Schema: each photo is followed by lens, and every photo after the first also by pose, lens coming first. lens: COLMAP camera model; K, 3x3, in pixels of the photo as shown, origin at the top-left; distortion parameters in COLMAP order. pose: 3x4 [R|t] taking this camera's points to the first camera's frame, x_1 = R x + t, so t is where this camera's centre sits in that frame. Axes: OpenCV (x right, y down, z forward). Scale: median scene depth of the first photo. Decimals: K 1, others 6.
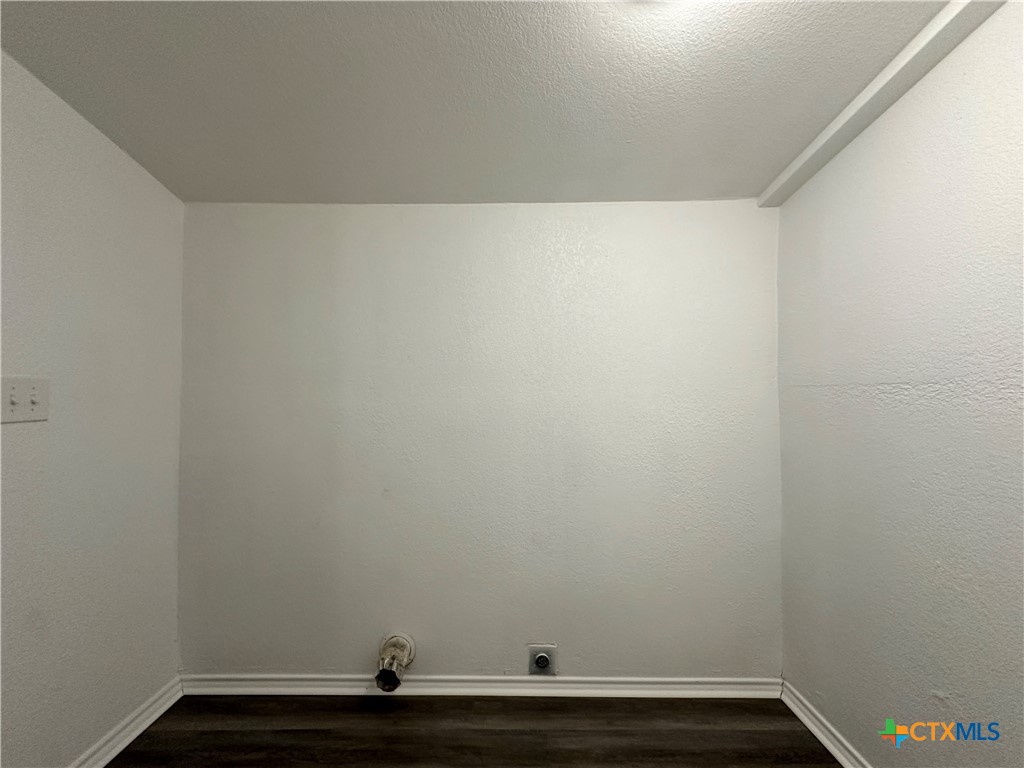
lens RADIAL K [[409.3, 0, 512.2], [0, 409.3, 384.3], [0, 0, 1]] dist [-0.003058, -0.000354]
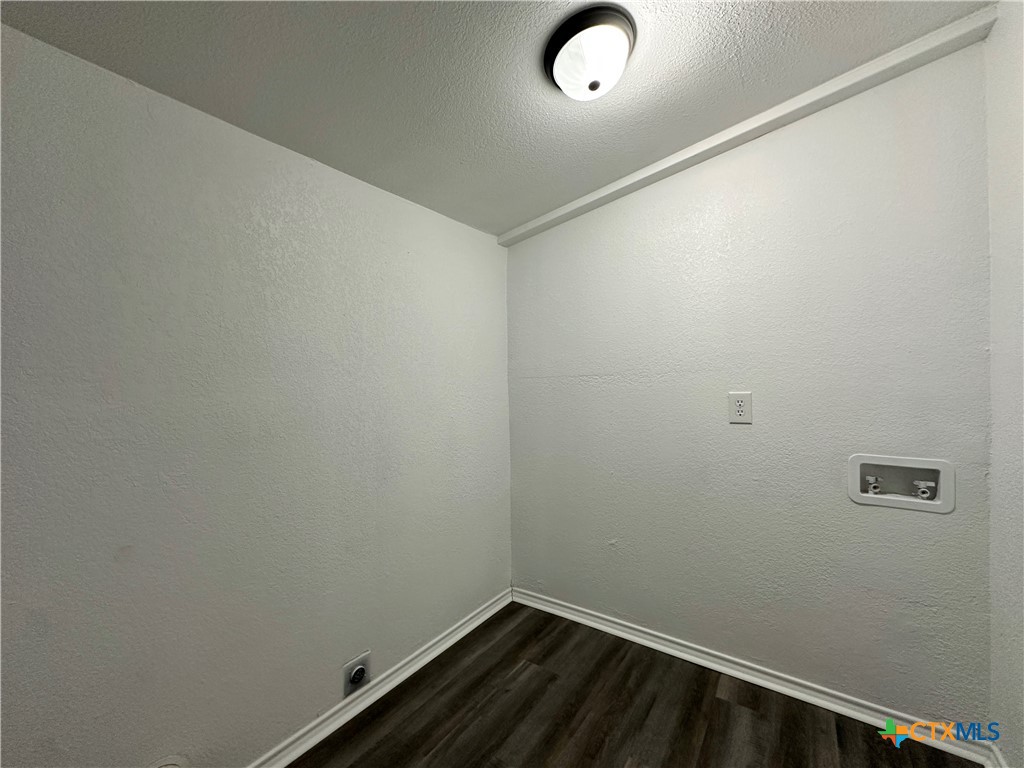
lens RADIAL K [[409.3, 0, 513.4], [0, 409.3, 383.3], [0, 0, 1]] dist [-0.003058, -0.000354]
pose [[0.583924, -0.010928, 0.811735, -0.492503], [0.003560, 0.999934, 0.010901, 0.008850], [-0.811800, -0.003475, 0.583925, 0.187586]]
